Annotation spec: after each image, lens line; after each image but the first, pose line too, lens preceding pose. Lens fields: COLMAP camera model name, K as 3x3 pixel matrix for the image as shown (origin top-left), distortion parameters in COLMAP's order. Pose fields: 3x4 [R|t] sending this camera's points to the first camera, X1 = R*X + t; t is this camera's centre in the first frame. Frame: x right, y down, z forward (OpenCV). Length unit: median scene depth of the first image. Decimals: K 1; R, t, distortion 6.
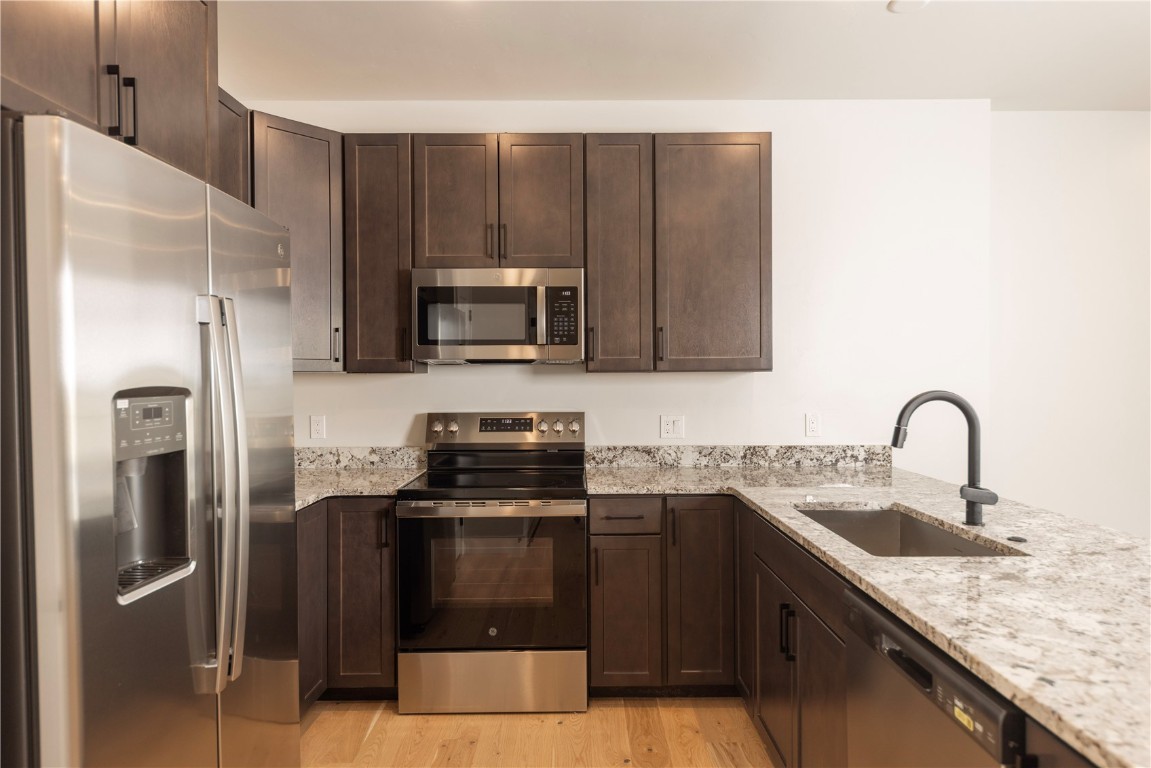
lens RADIAL K [[694.1, 0, 577.8], [0, 694.1, 385.3], [0, 0, 1]] dist [-0.004067, -0.004470]
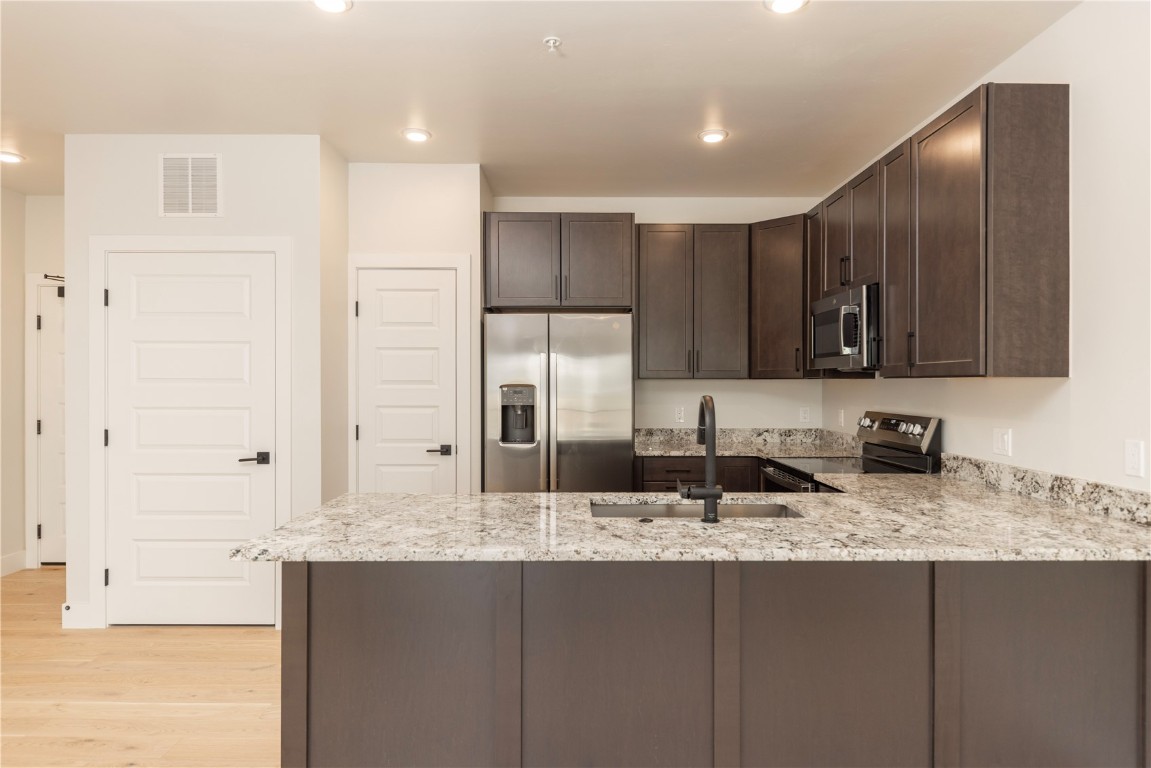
lens RADIAL K [[689.1, 0, 577.8], [0, 689.1, 388.0], [0, 0, 1]] dist [-0.005526, -0.000935]
pose [[0.001939, 0.013486, -0.999907, 1.107512], [-0.014008, 0.999811, 0.013458, -0.011612], [0.999900, 0.013981, 0.002127, 0.533239]]
